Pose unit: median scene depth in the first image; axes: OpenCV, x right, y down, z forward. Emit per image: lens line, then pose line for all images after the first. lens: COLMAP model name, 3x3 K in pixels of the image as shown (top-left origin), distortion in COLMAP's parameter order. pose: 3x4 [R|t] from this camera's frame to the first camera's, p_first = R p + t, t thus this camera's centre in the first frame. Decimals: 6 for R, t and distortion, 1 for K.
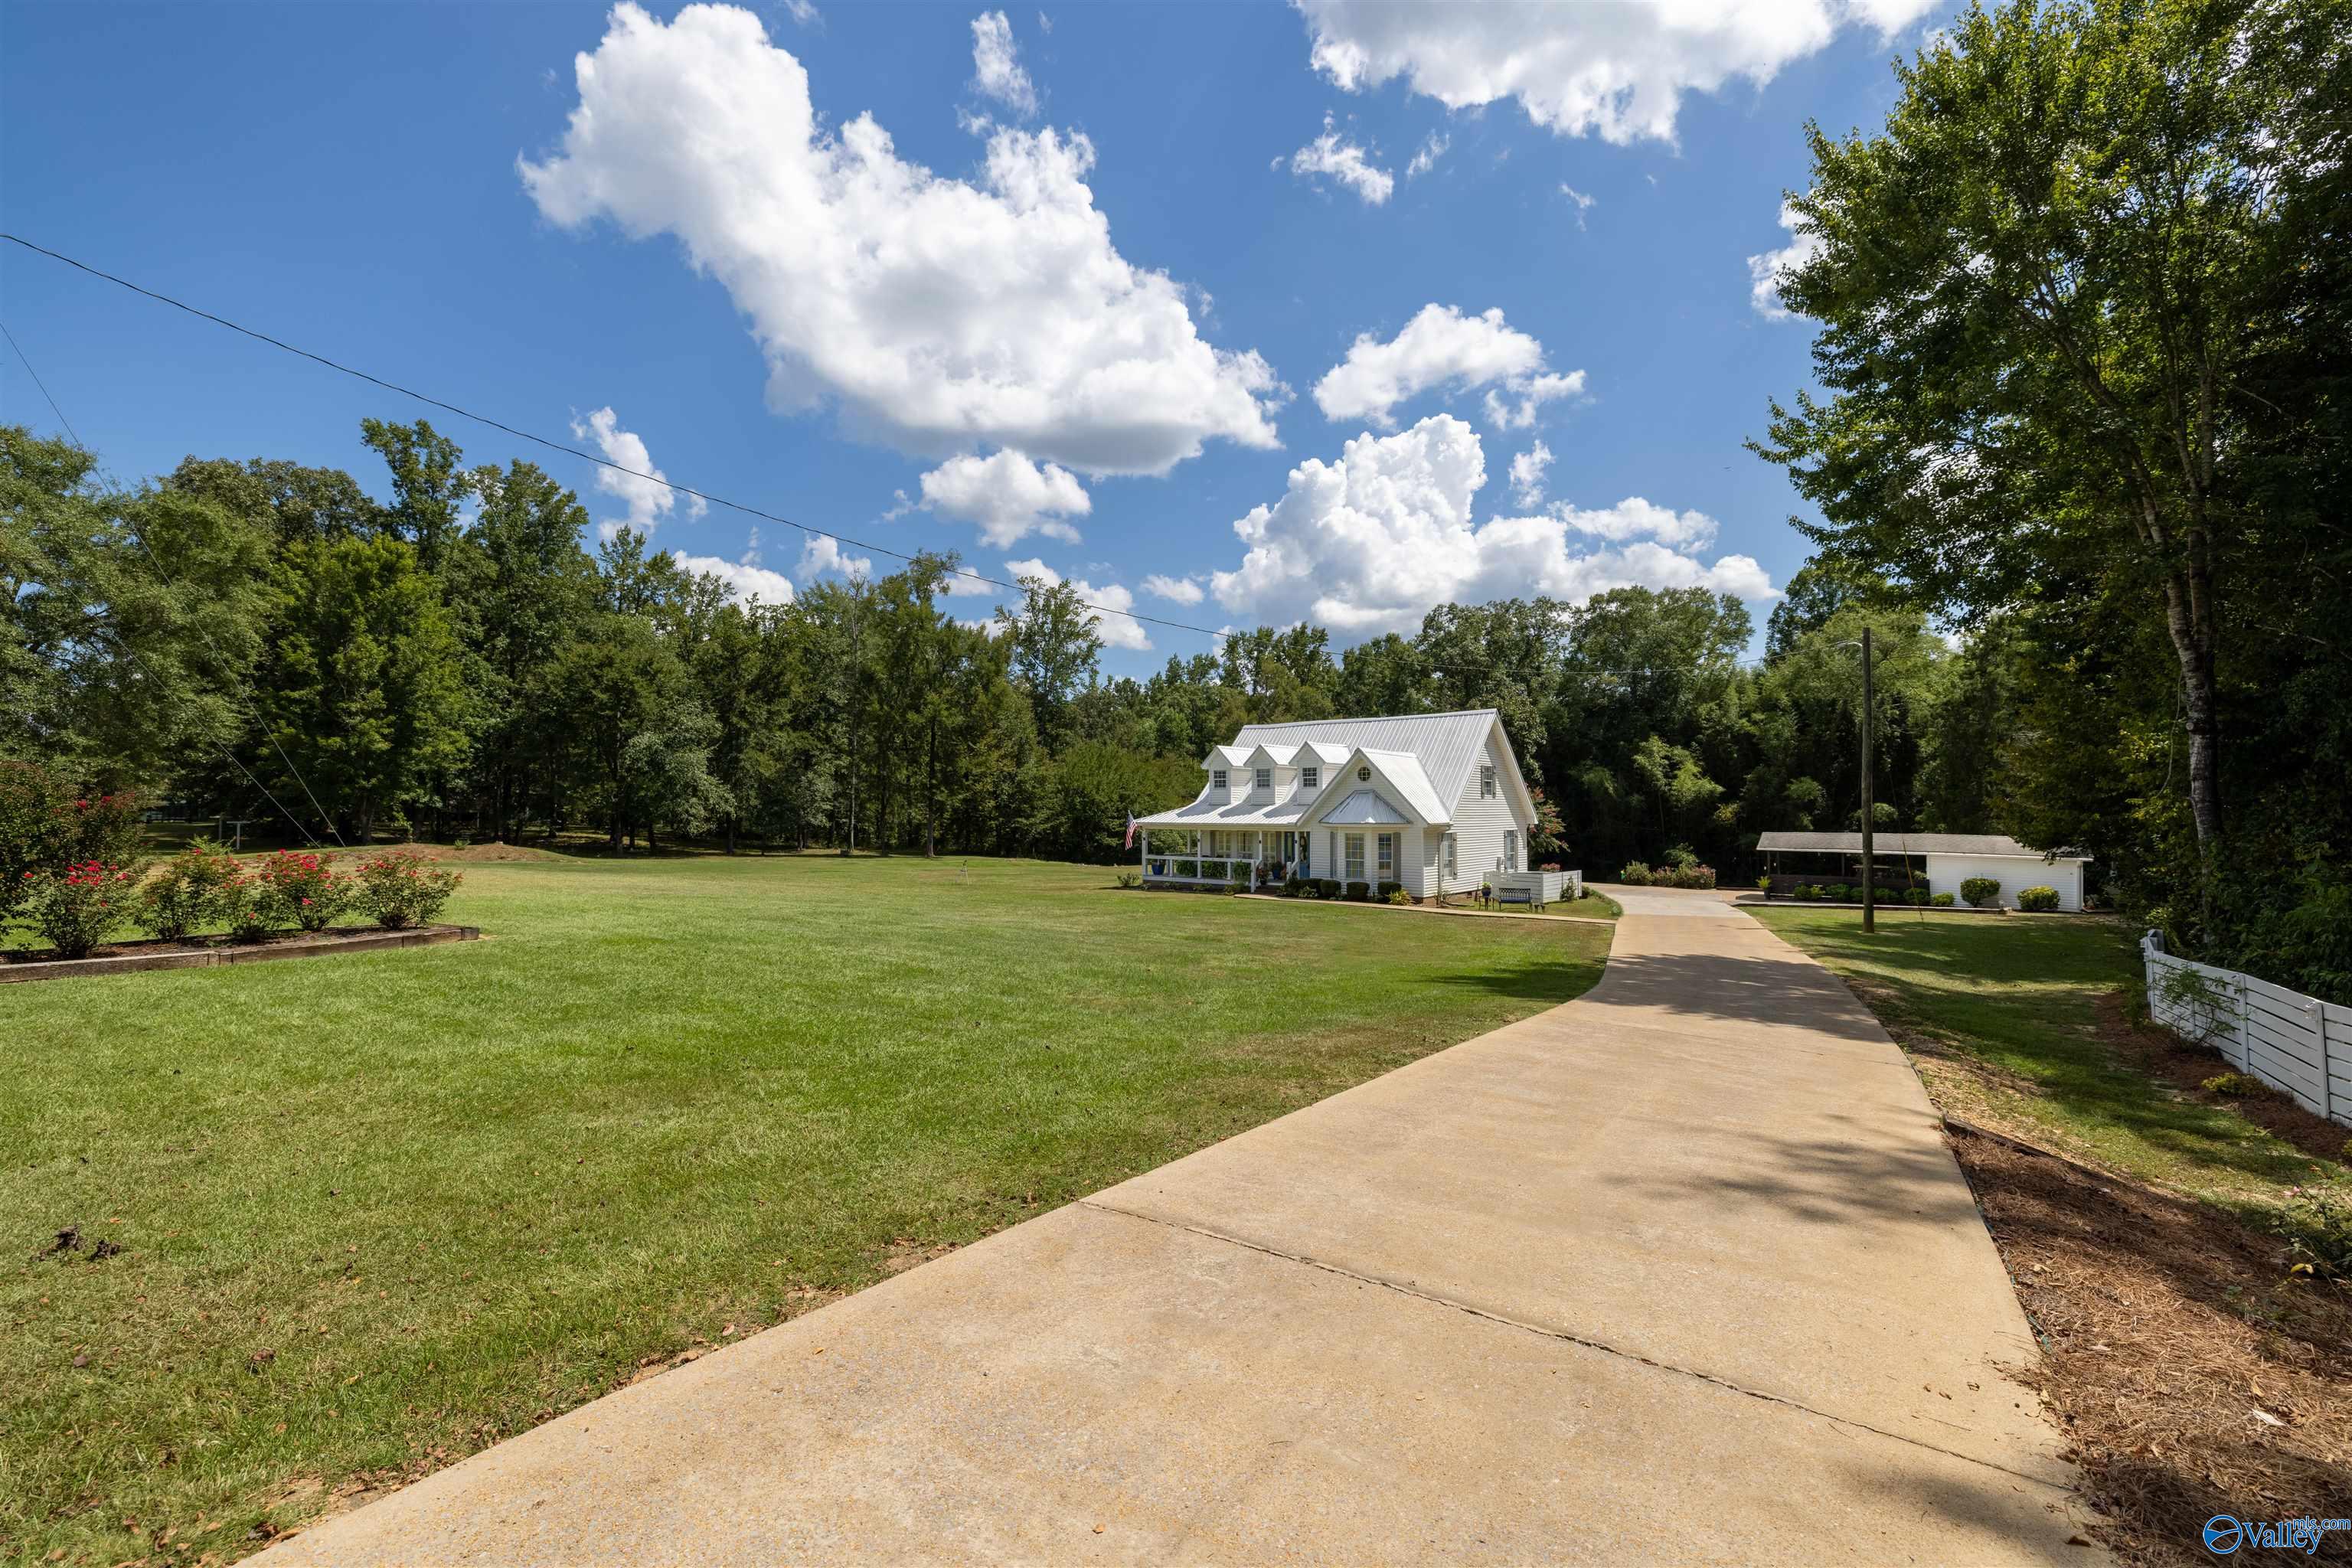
lens RADIAL K [[982.1, 0, 1165.4], [0, 982.1, 786.3], [0, 0, 1]] dist [0.001518, 0.000055]
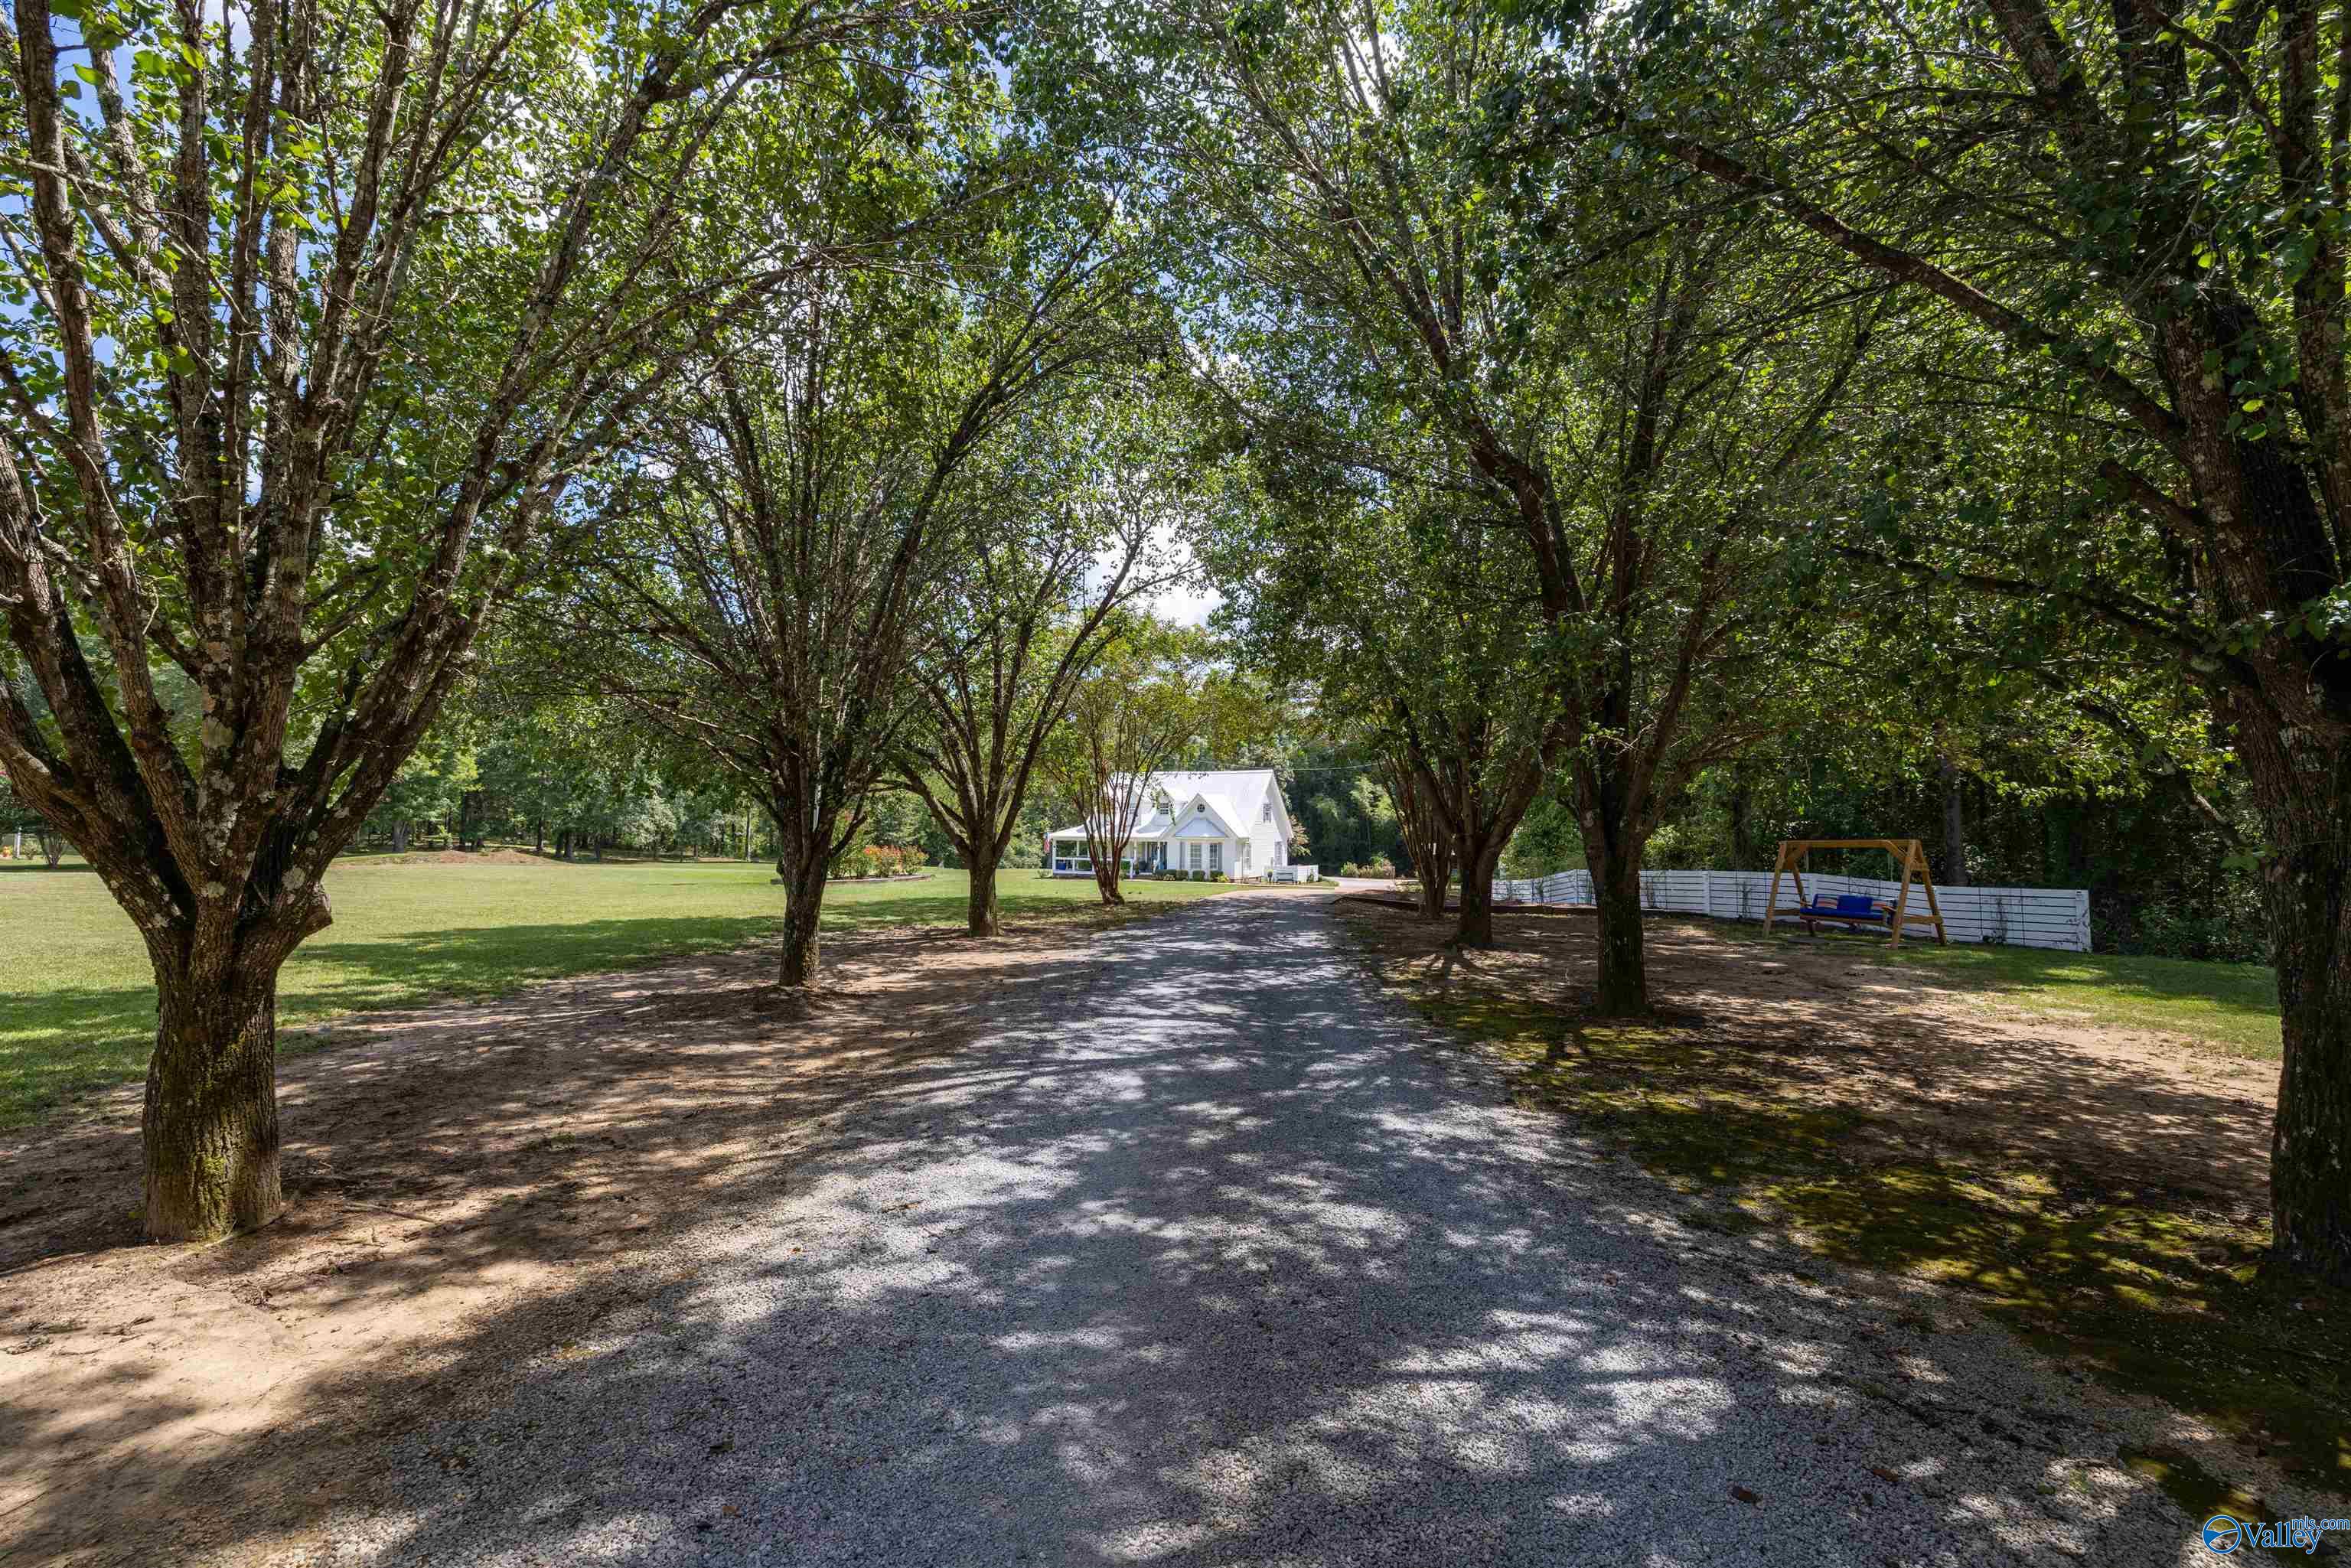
lens RADIAL K [[981.6, 0, 1179.5], [0, 981.6, 792.9], [0, 0, 1]] dist [0.001518, 0.000055]
pose [[0.964650, 0.015645, 0.263070, -0.263978], [-0.013284, 0.999854, -0.010753, -0.018486], [-0.263200, 0.006878, 0.964717, -0.591618]]
